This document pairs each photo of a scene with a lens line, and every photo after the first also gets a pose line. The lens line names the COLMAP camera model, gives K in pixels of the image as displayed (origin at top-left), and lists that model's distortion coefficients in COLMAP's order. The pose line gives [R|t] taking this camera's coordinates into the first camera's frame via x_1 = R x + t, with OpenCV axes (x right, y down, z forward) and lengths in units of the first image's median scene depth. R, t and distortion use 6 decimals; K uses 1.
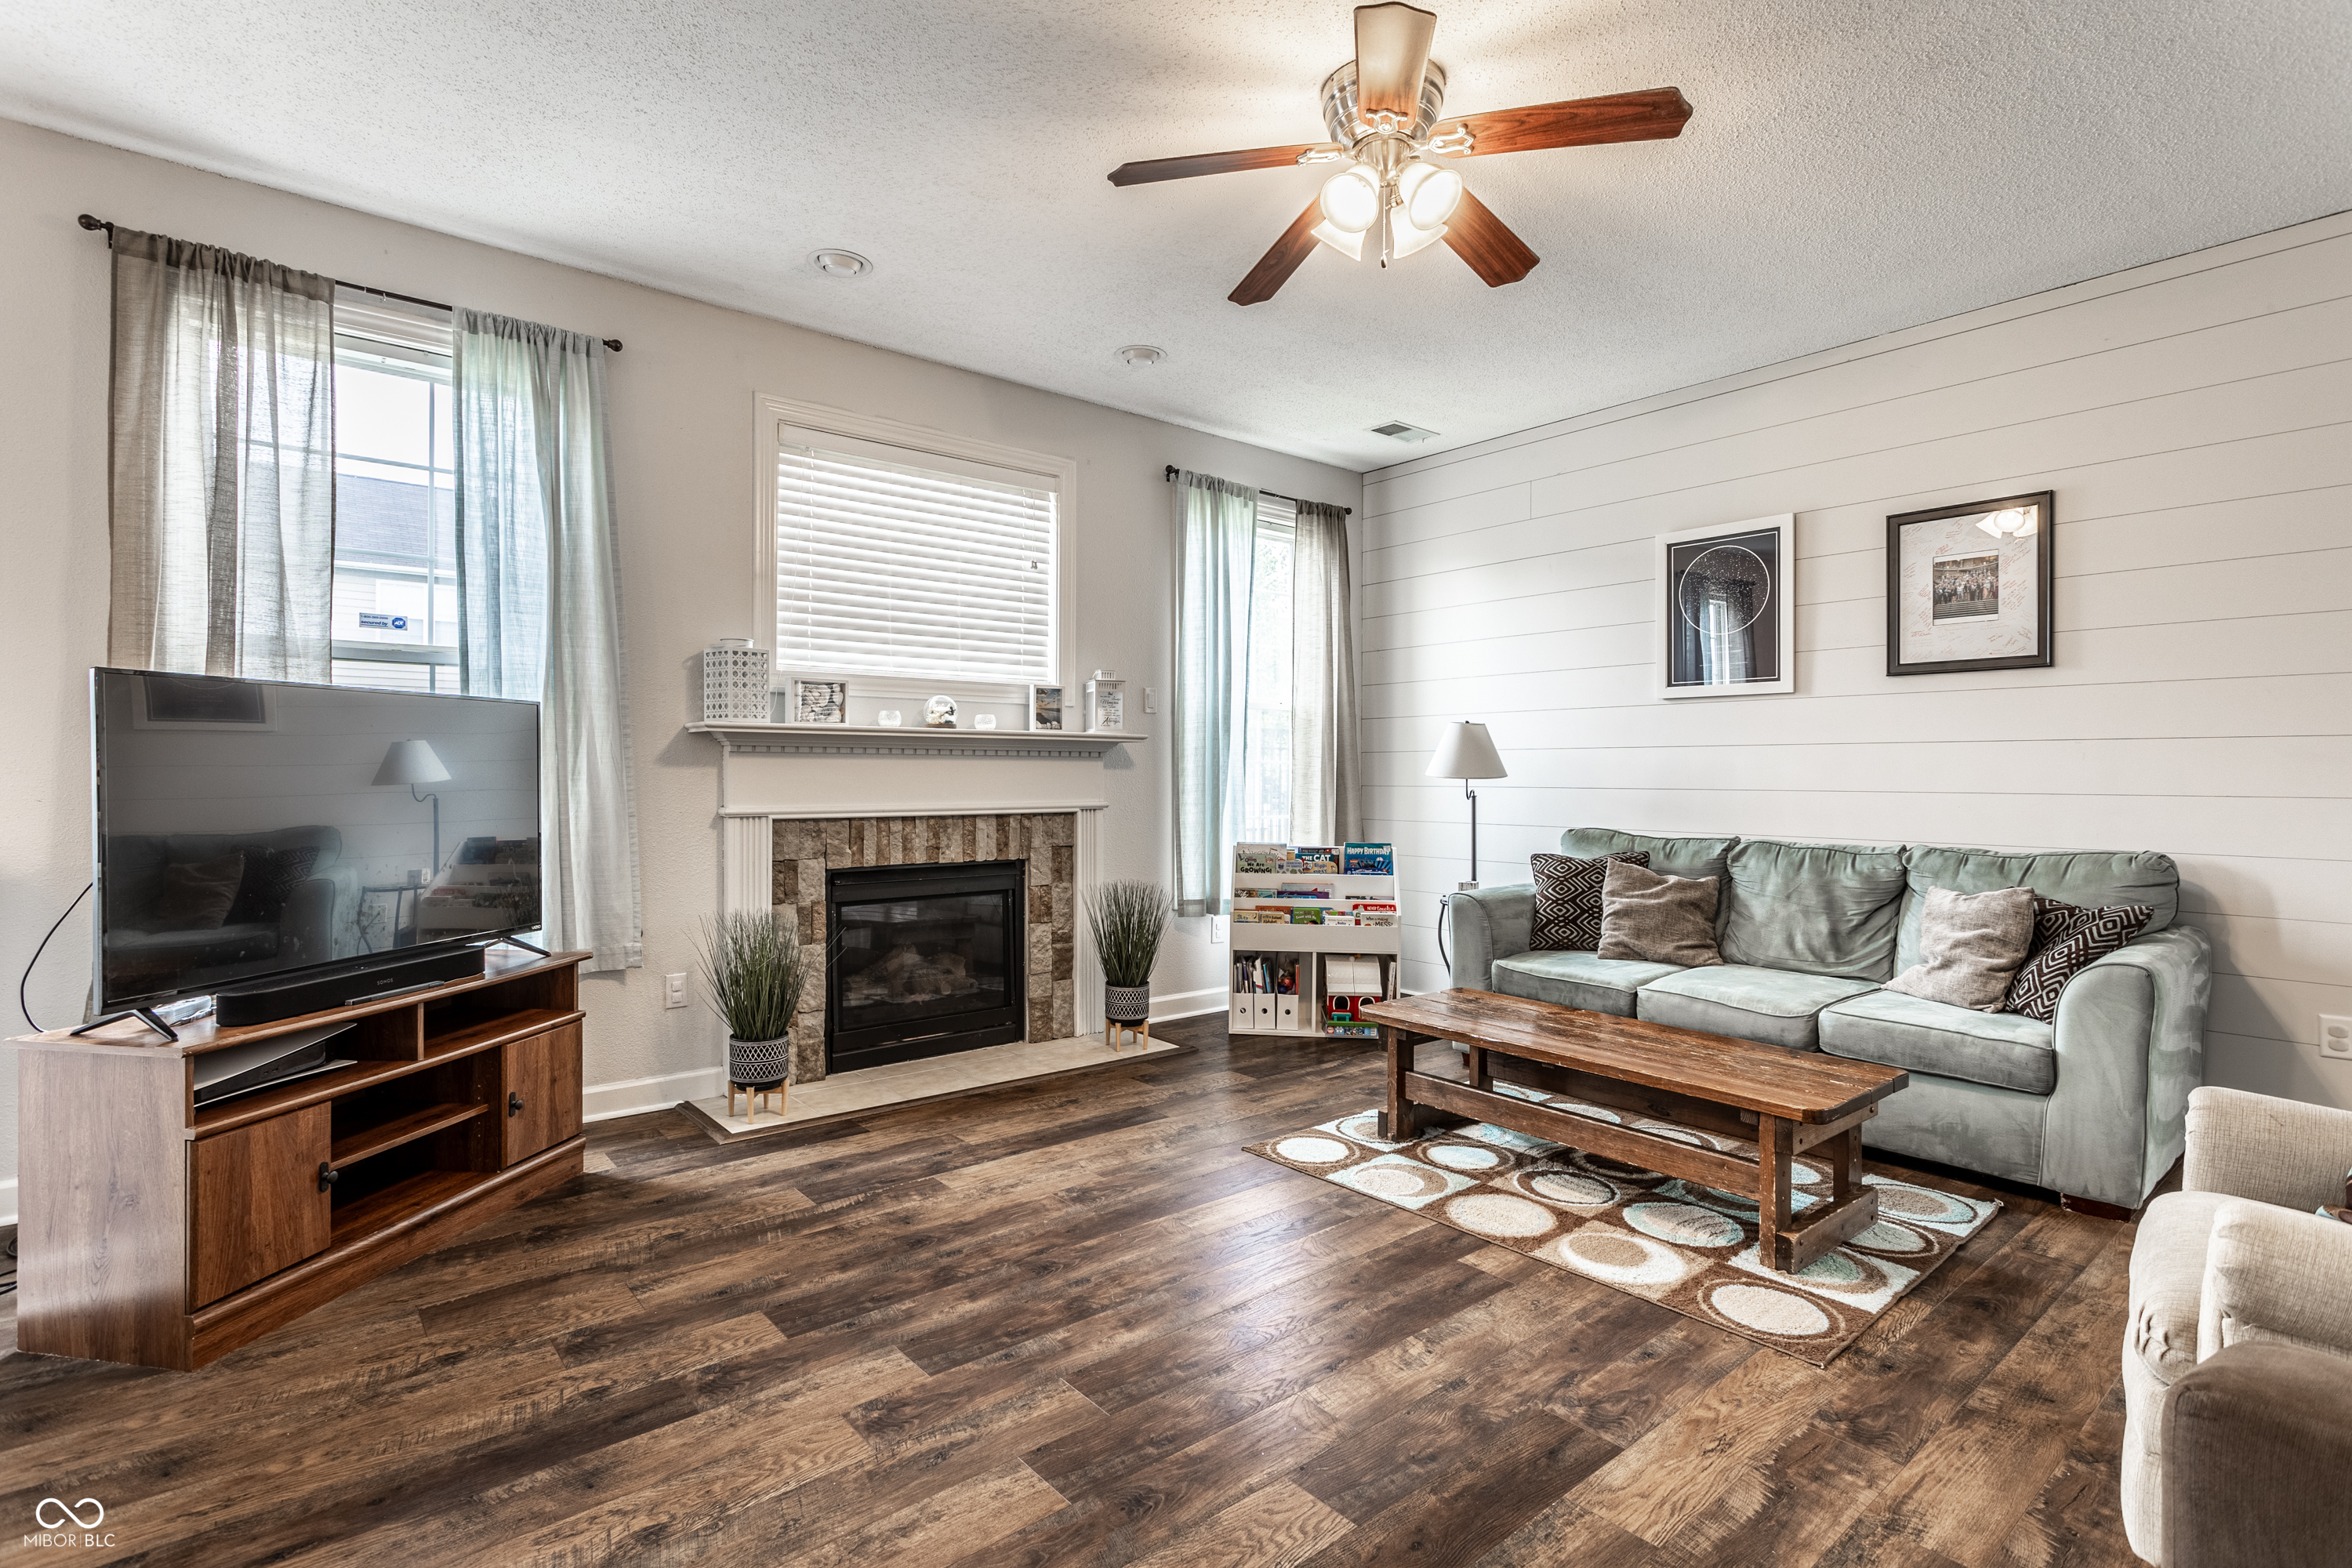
lens RADIAL K [[1107.0, 0, 1160.7], [0, 1107.0, 769.5], [0, 0, 1]] dist [-0.001428, 0.004113]
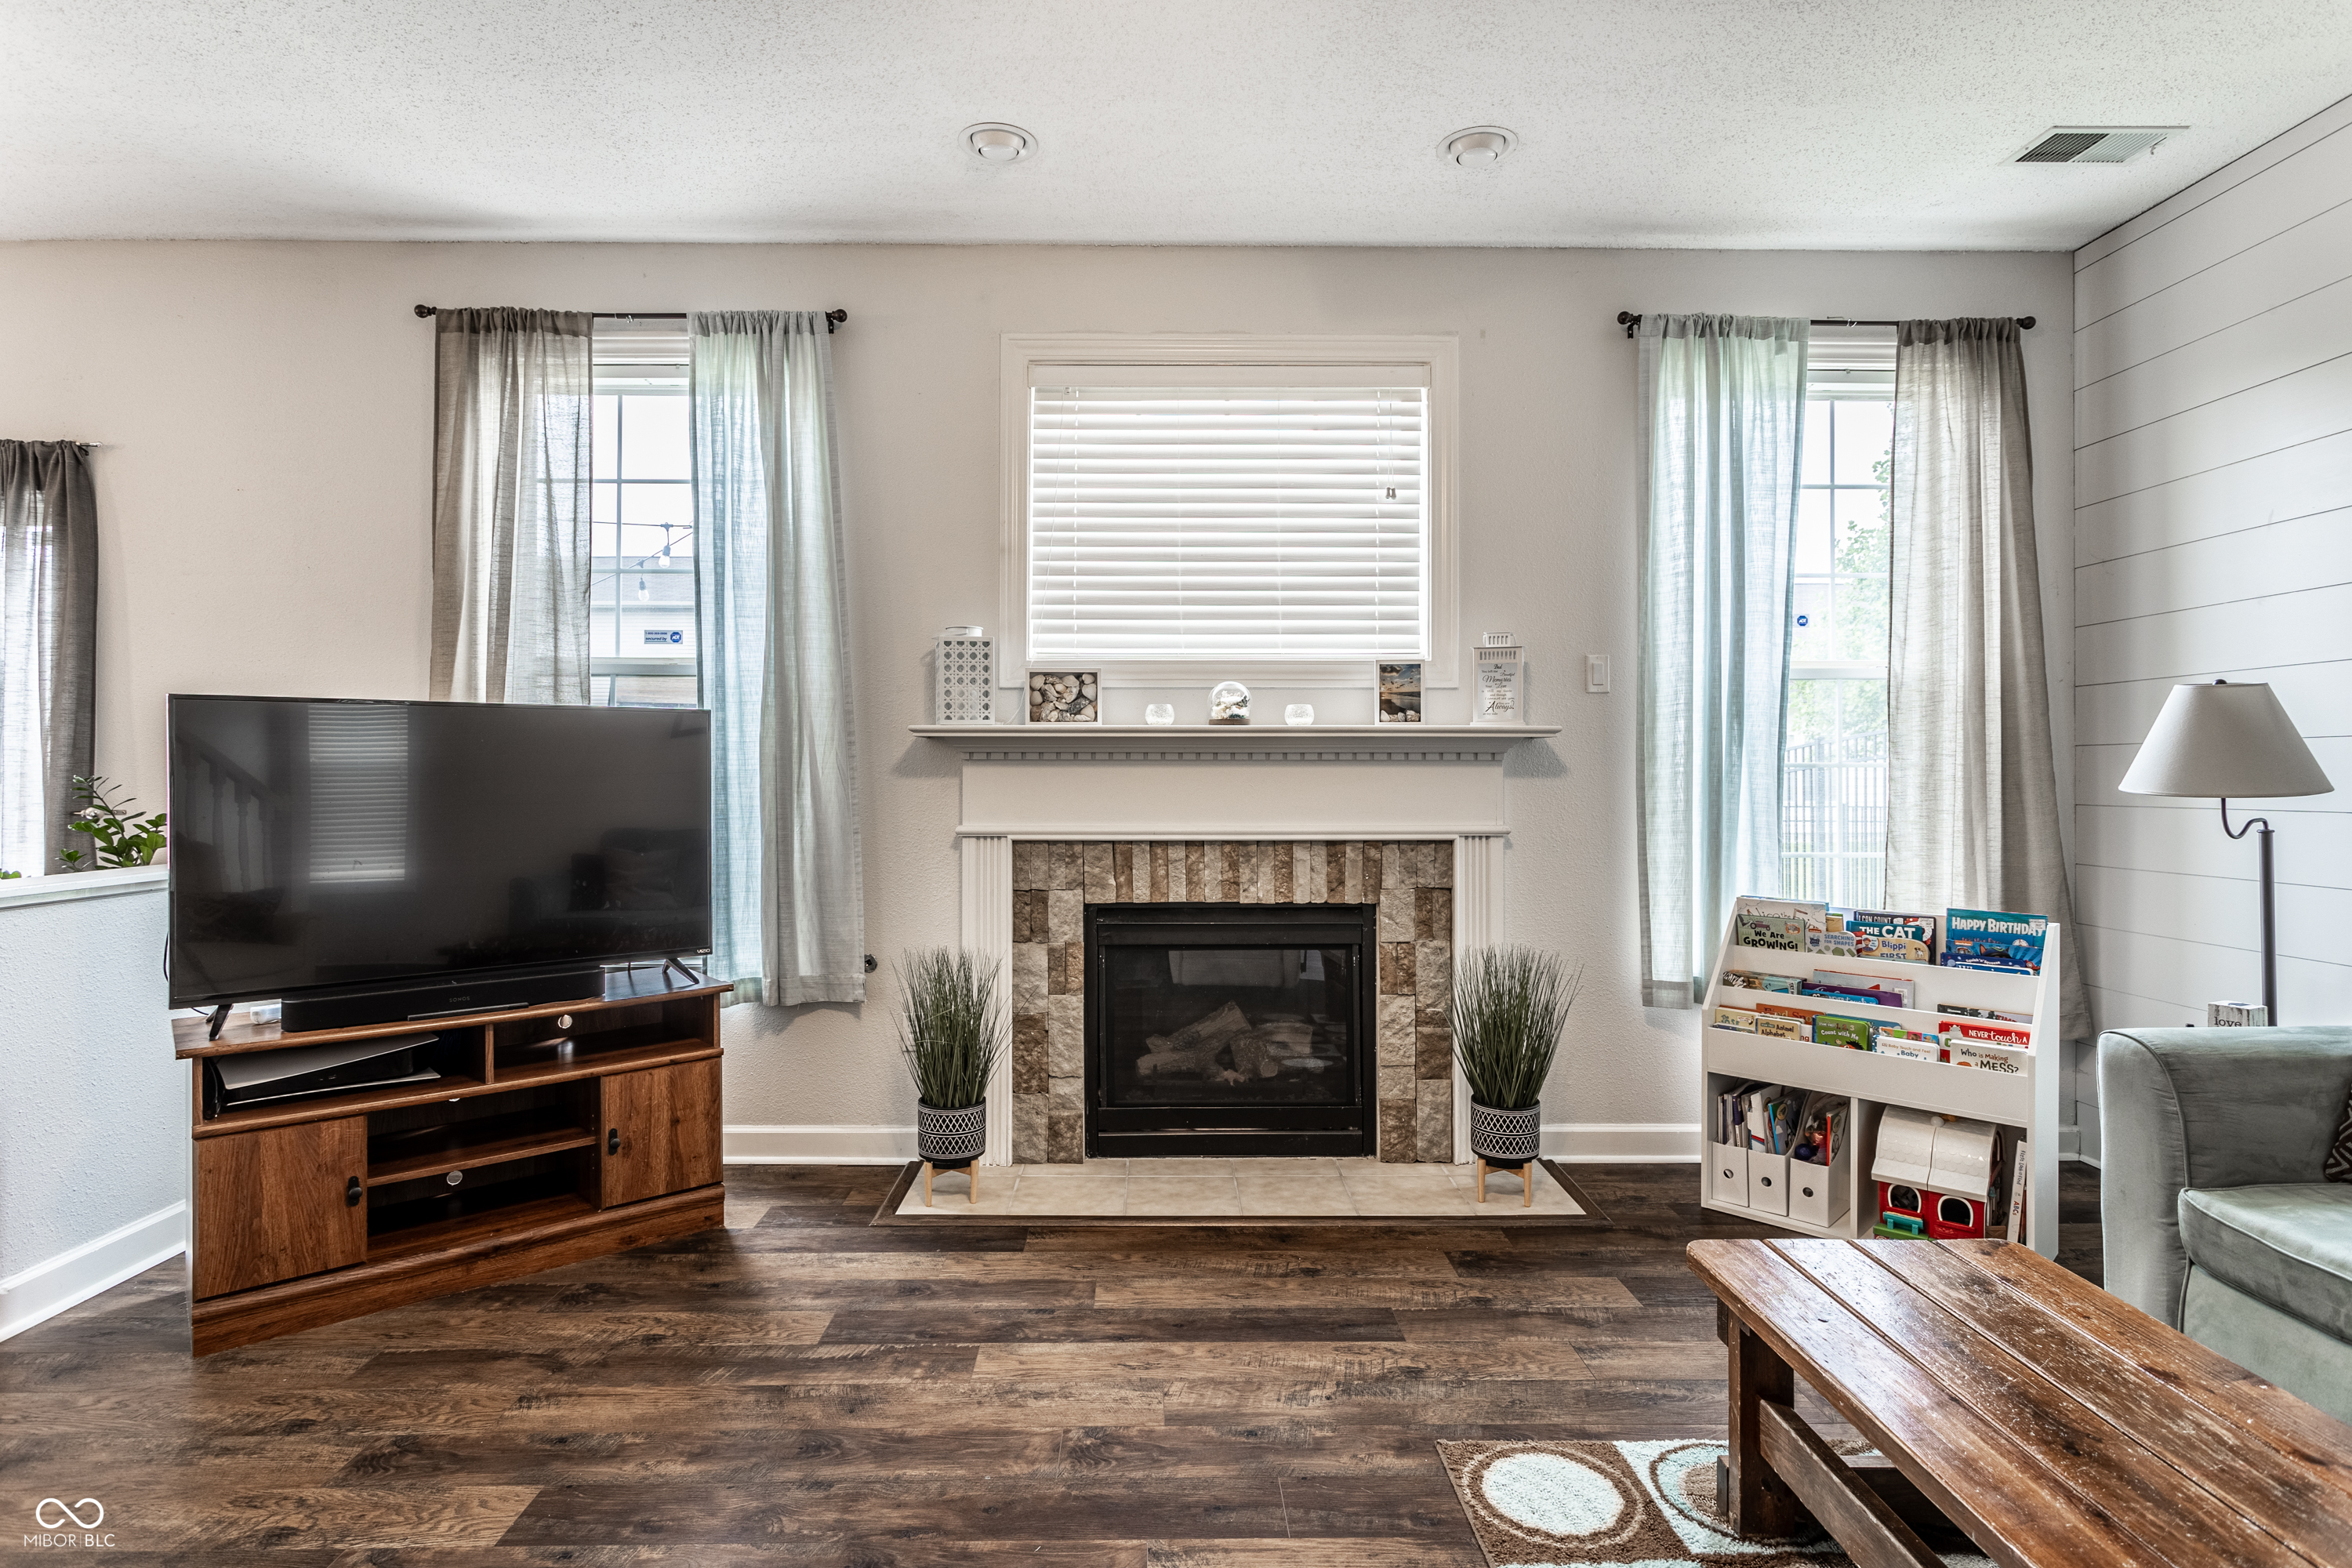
lens RADIAL K [[1194.4, 0, 1167.7], [0, 1194.4, 764.8], [0, 0, 1]] dist [-0.008524, 0.005267]
pose [[0.784467, -0.007276, -0.620128, 0.285754], [0.004106, 0.999970, -0.006538, -0.005162], [0.620158, 0.002582, 0.784473, 0.350201]]
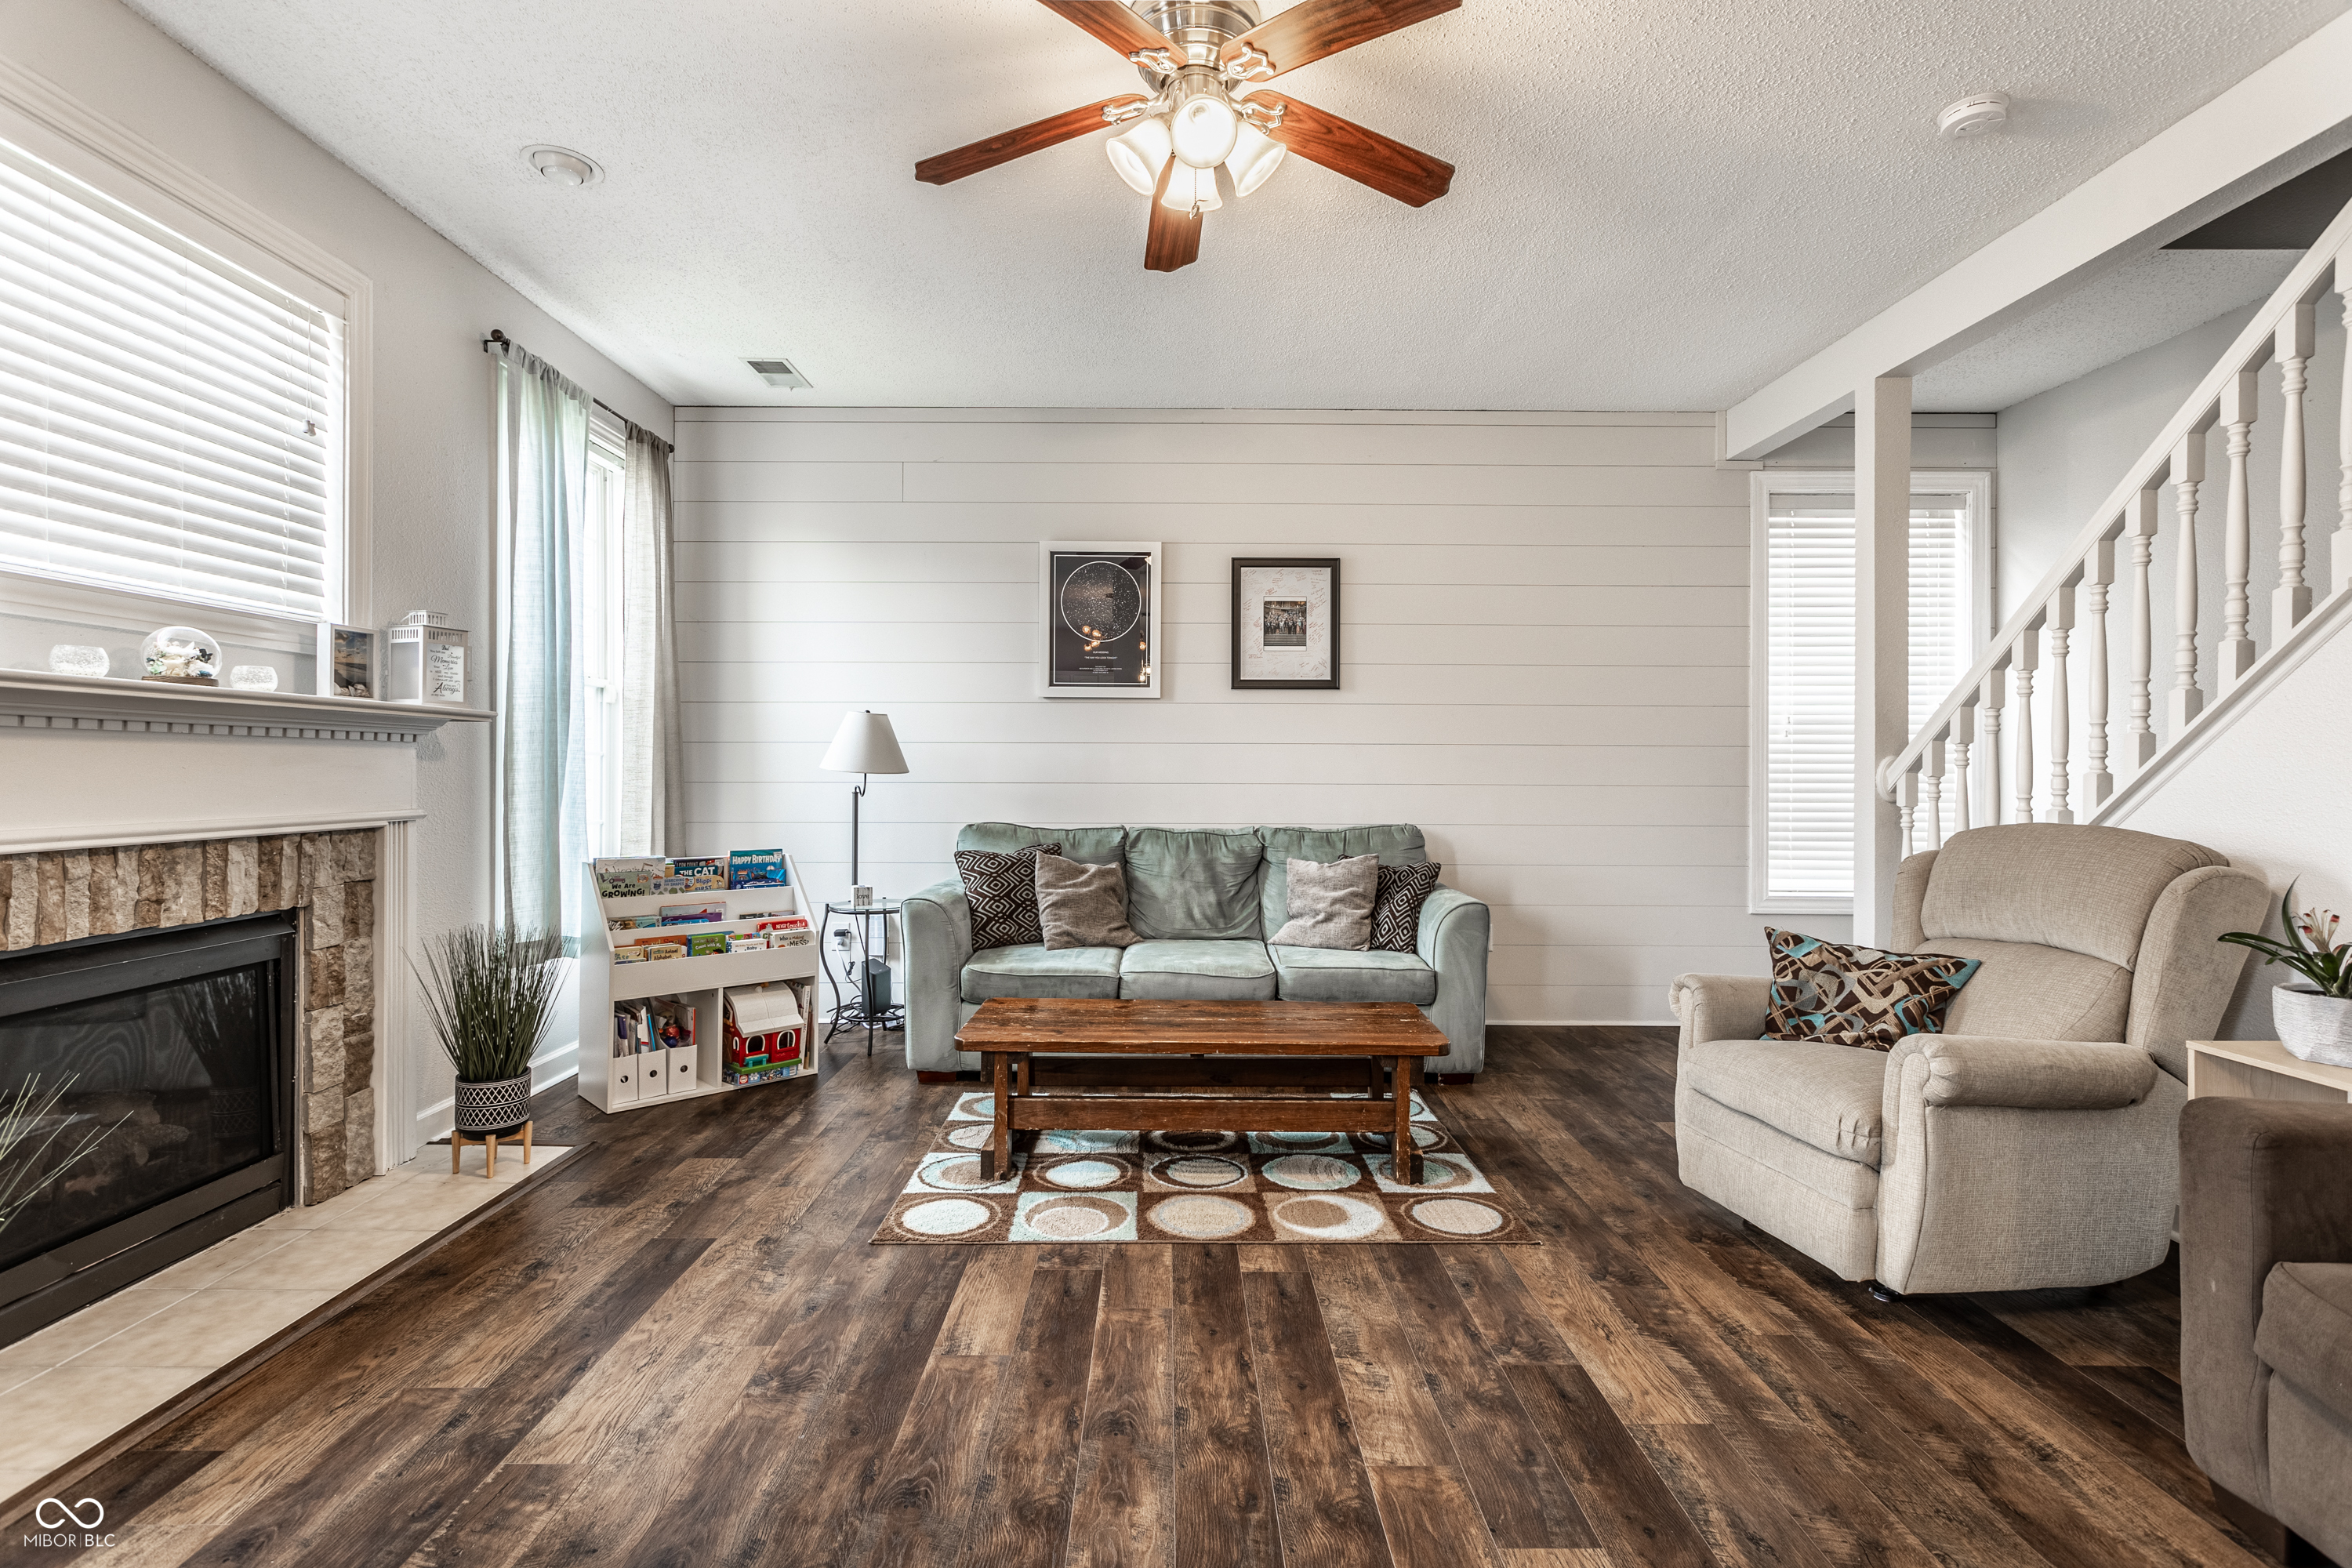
lens RADIAL K [[1107.0, 0, 1163.6], [0, 1107.0, 766.5], [0, 0, 1]] dist [-0.001428, 0.004113]
pose [[0.635007, 0.002768, 0.772502, -0.329844], [-0.004367, 0.999990, 0.000006, 0.001609], [-0.772494, -0.003377, 0.635013, 0.277992]]
